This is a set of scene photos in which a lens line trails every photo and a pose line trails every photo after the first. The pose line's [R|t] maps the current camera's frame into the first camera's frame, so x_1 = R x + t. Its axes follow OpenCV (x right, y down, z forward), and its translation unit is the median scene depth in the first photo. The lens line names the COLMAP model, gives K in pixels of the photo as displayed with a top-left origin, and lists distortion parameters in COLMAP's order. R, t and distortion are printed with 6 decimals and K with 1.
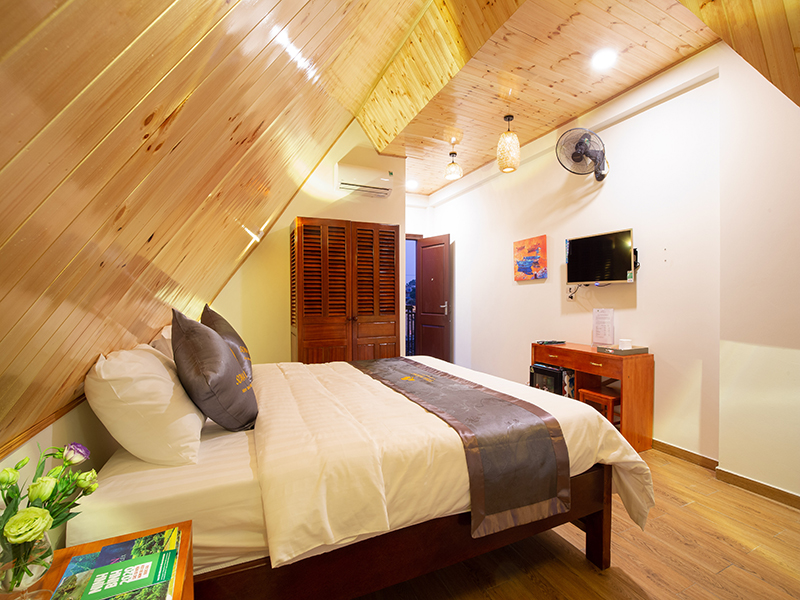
lens RADIAL K [[363.7, 0, 399.2], [0, 363.7, 297.6], [0, 0, 1]] dist [0.000438, 0.000210]
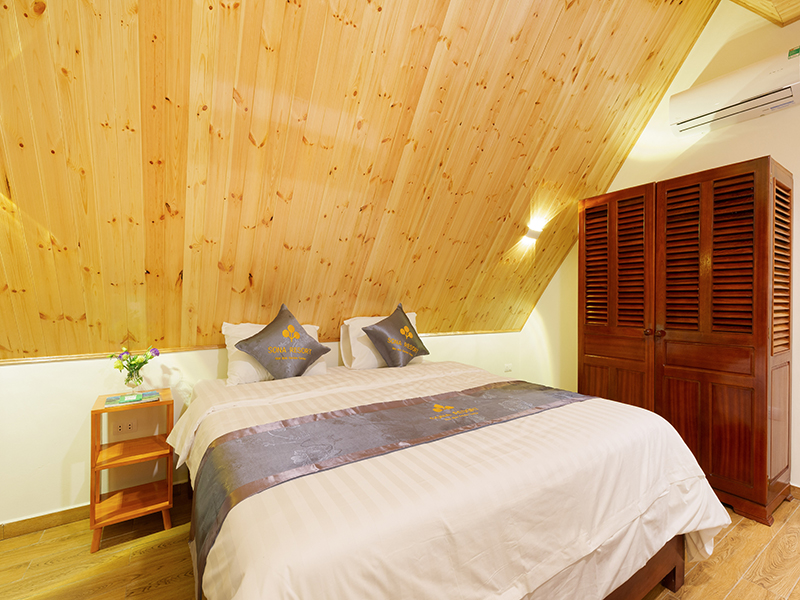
lens RADIAL K [[363.7, 0, 401.1], [0, 363.7, 300.7], [0, 0, 1]] dist [0.000438, 0.000210]
pose [[0.152128, 0.003997, -0.988353, 0.444015], [-0.014476, 0.999894, 0.001816, 0.006021], [0.988255, 0.014031, 0.152169, 0.460460]]
